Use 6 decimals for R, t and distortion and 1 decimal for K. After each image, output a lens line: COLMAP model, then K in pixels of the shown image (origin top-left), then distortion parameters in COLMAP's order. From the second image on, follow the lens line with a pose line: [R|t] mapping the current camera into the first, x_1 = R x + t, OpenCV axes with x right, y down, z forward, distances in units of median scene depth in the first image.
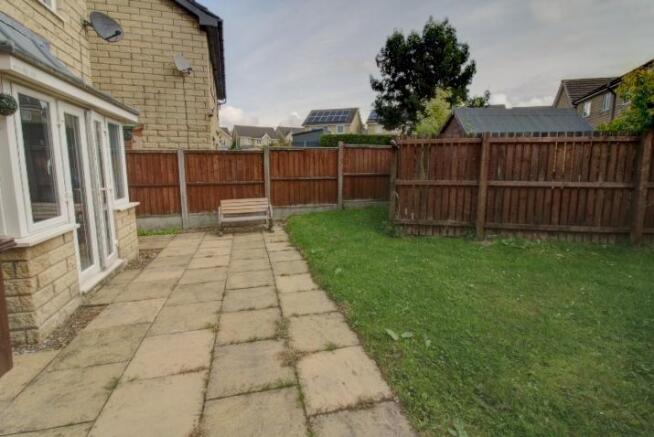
lens RADIAL K [[304.2, 0, 327.0], [0, 304.2, 218.5], [0, 0, 1]] dist [-0.016972, -0.000911]
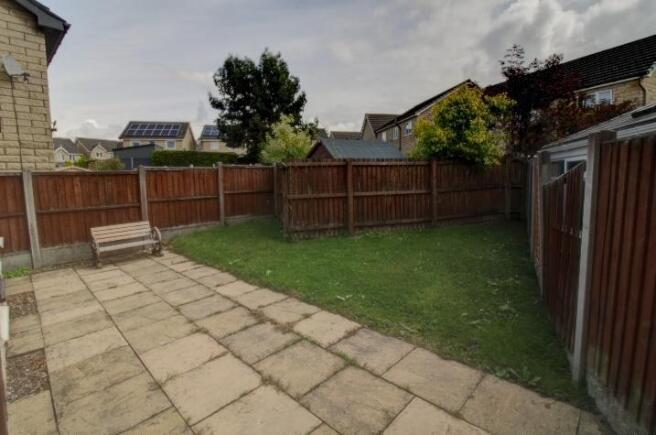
lens RADIAL K [[315.6, 0, 328.0], [0, 315.6, 217.5], [0, 0, 1]] dist [-0.018634, -0.000591]
pose [[0.852482, -0.082492, 0.516206, -0.313038], [0.112585, 0.993270, -0.027198, 0.014747], [-0.510488, 0.081303, 0.856032, -0.163799]]
